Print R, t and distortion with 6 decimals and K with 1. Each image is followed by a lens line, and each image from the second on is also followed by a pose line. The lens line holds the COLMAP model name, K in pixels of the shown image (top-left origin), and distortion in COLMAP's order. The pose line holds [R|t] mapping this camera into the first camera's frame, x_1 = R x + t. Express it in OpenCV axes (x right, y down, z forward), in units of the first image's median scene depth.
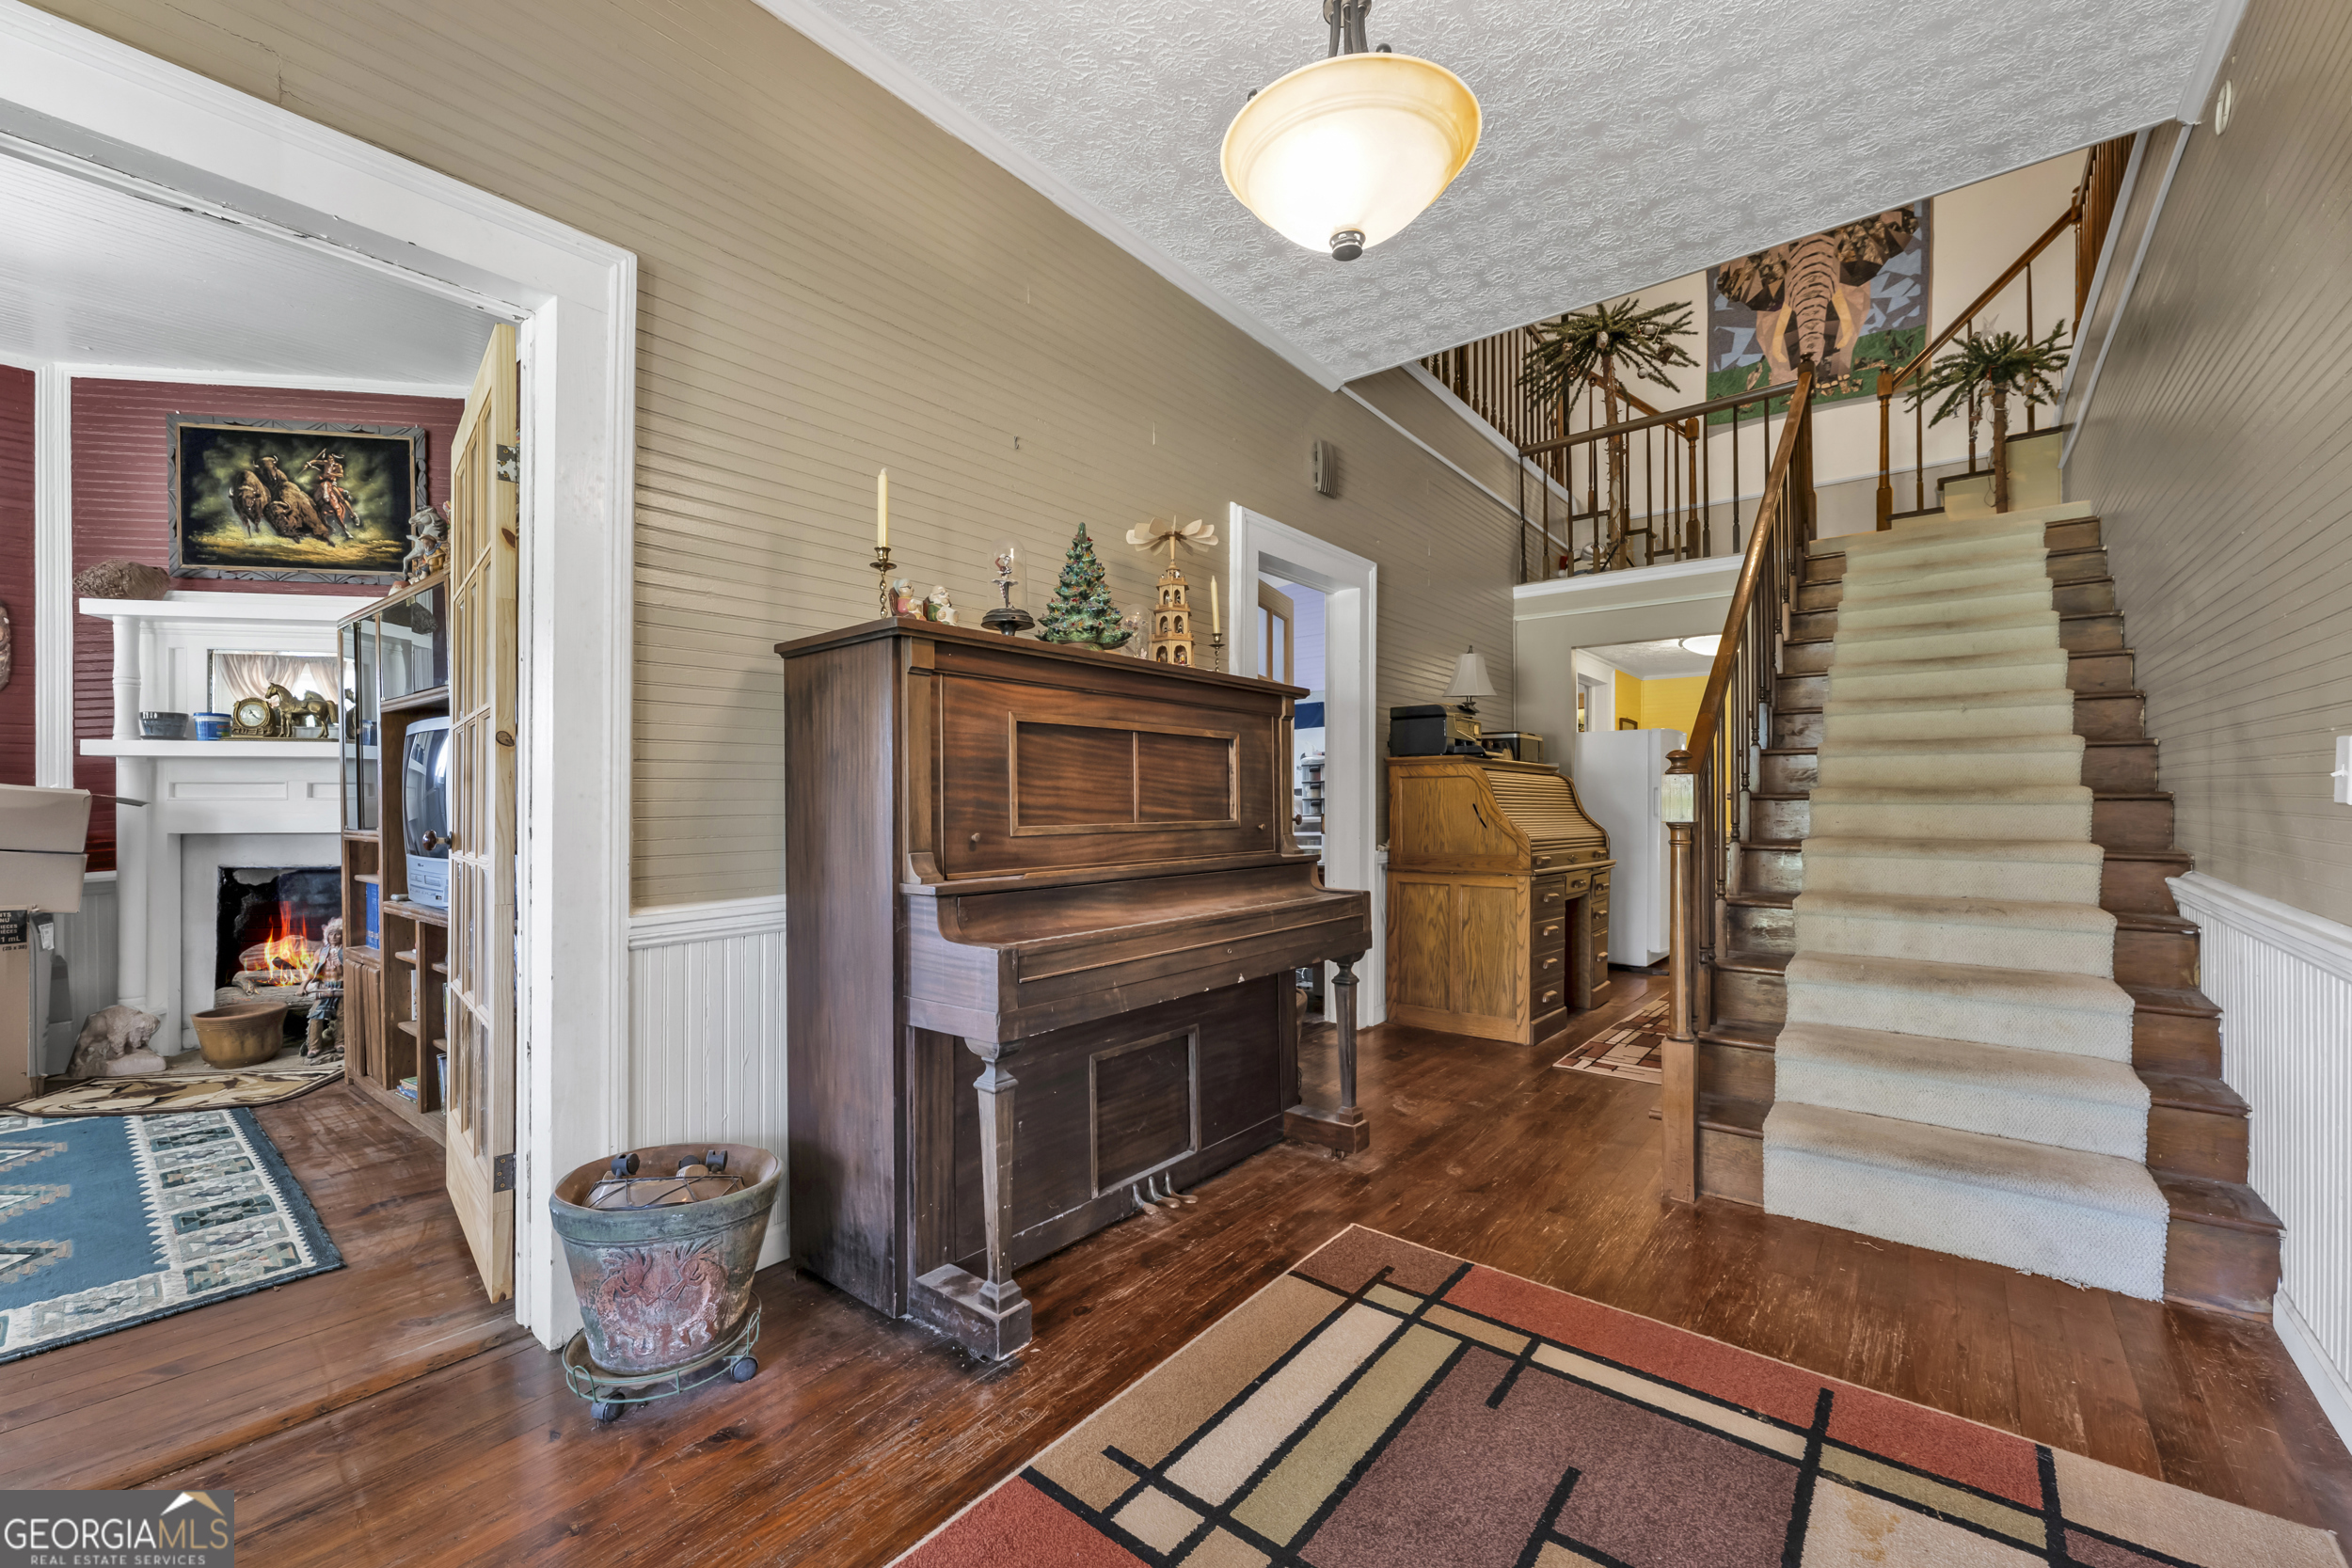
lens RADIAL K [[948.9, 0, 1163.9], [0, 948.9, 804.9], [0, 0, 1]] dist [-0.000682, 0.000136]
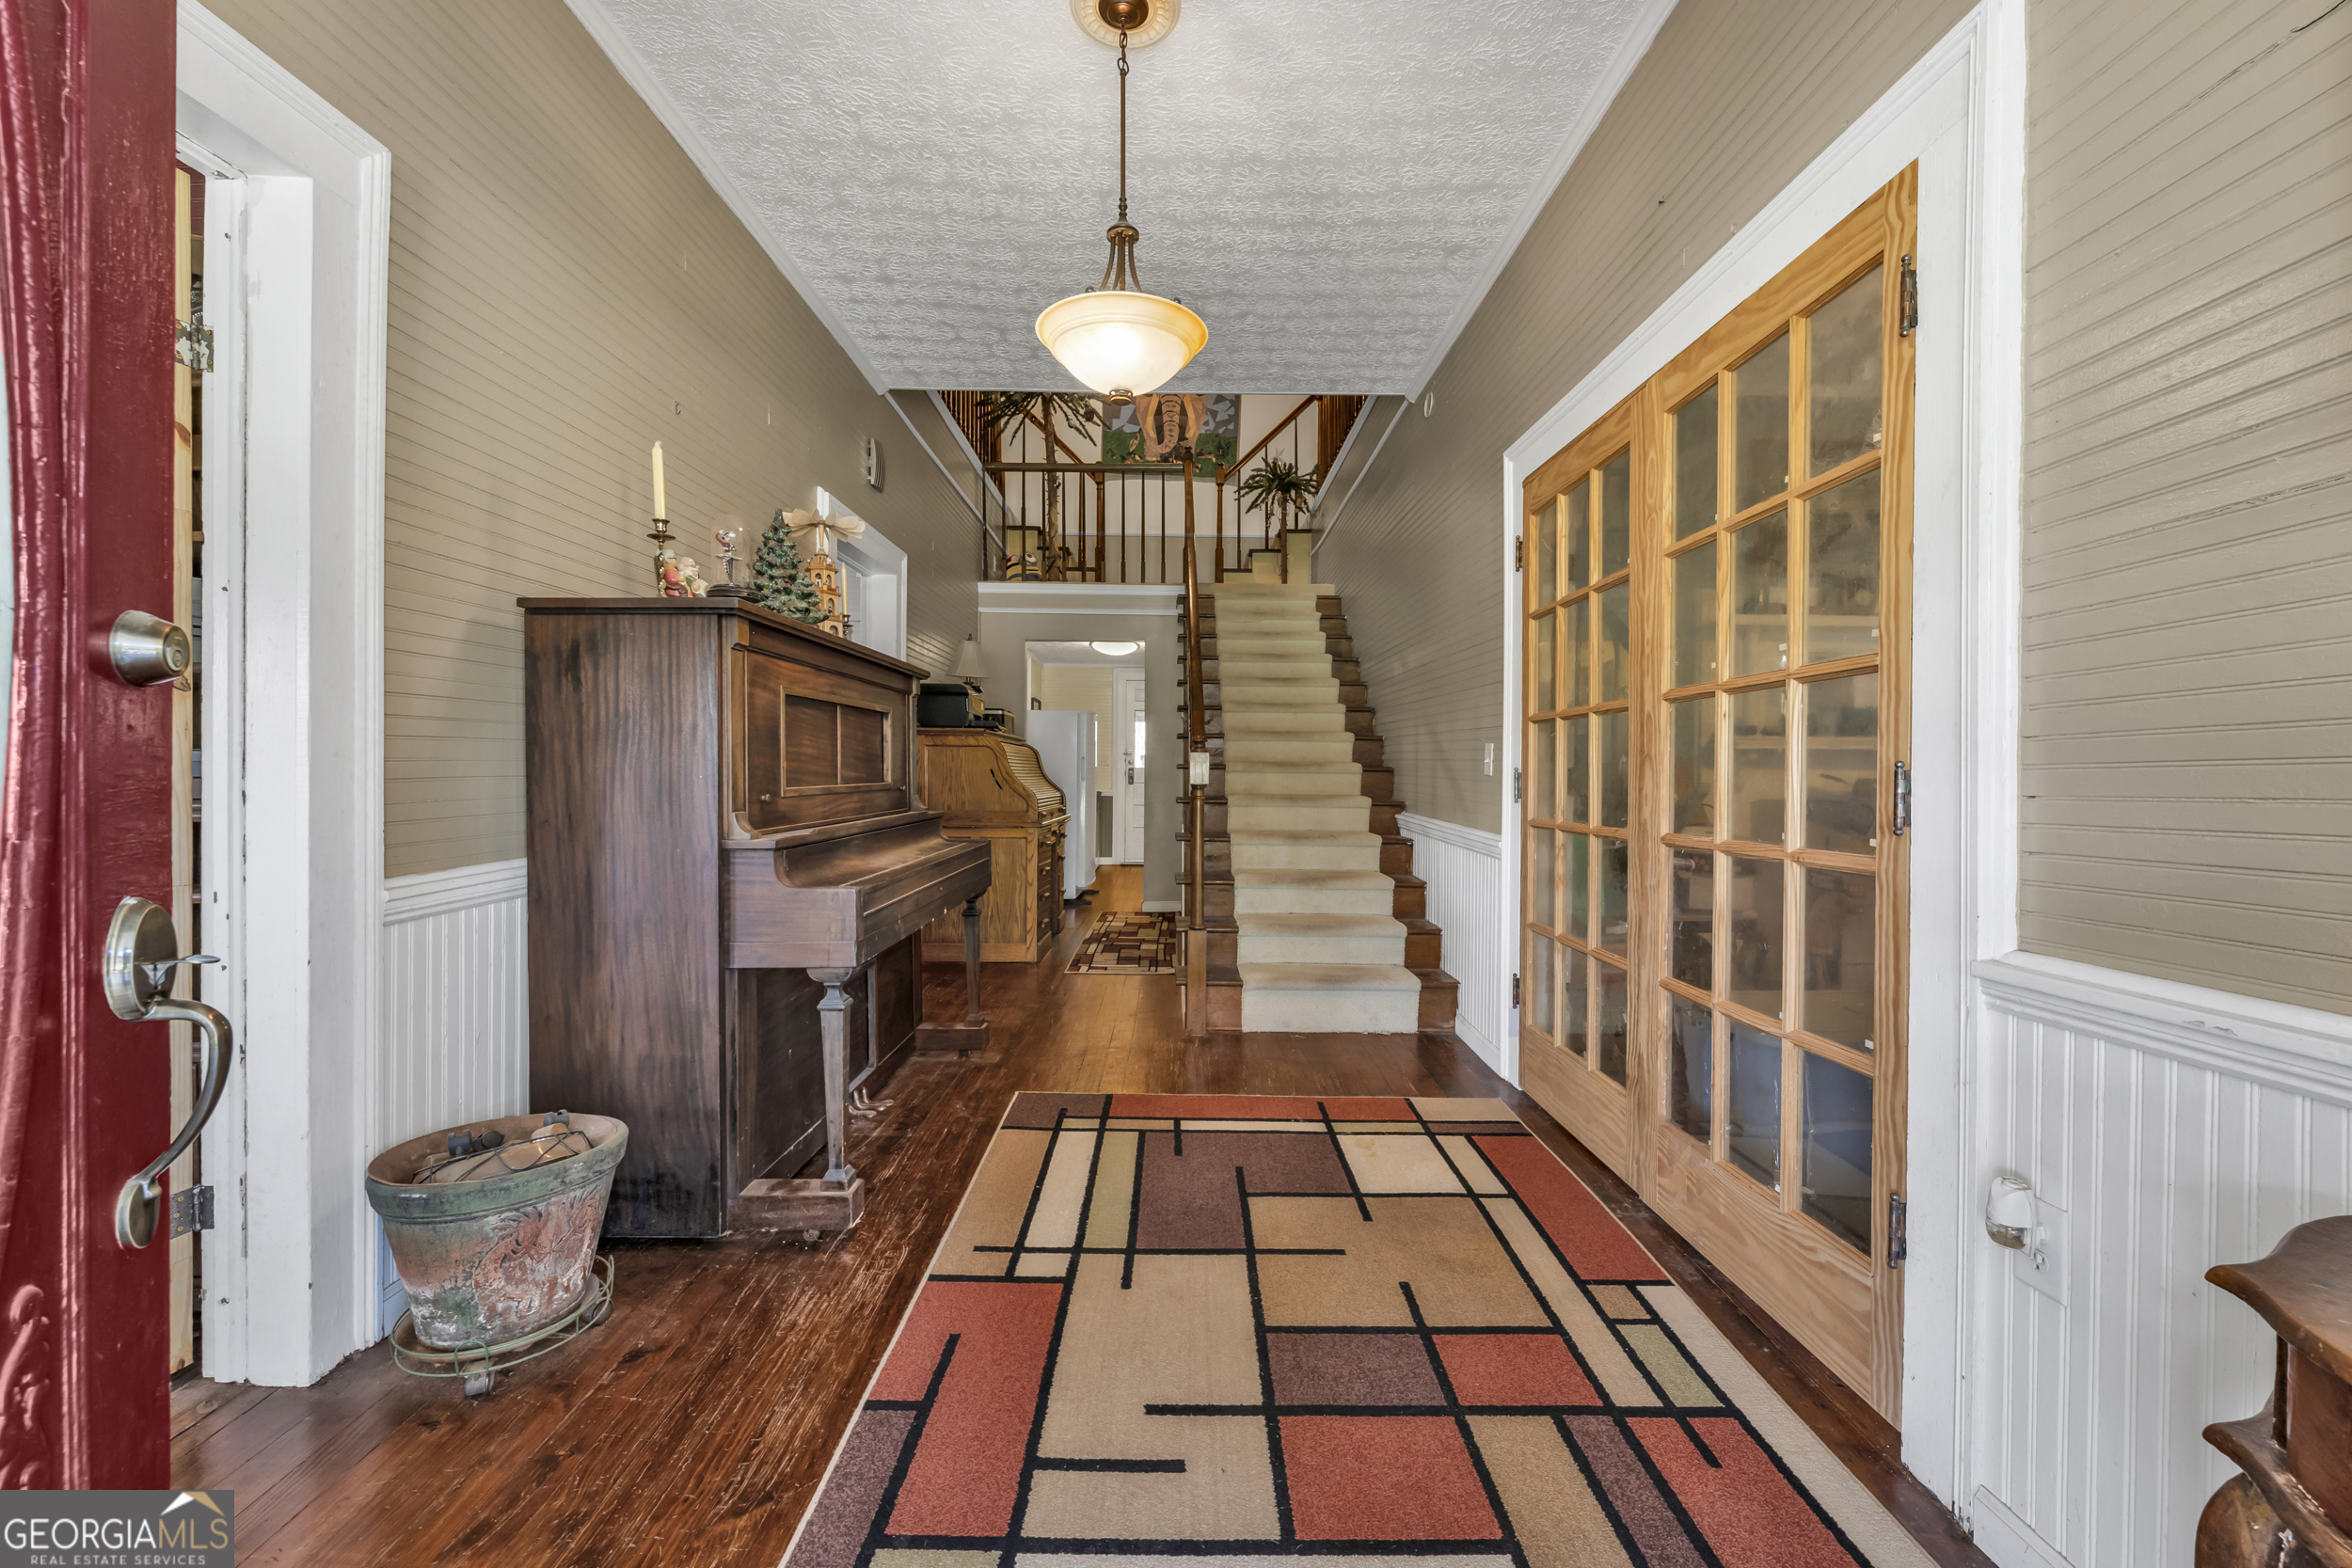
lens RADIAL K [[938.6, 0, 1188.7], [0, 938.6, 774.9], [0, 0, 1]] dist [-0.001066, -0.000407]
pose [[0.769510, 0.005967, 0.638606, -0.457091], [-0.010905, 0.999933, 0.003797, -0.001884], [-0.638541, -0.009886, 0.769524, -0.144078]]
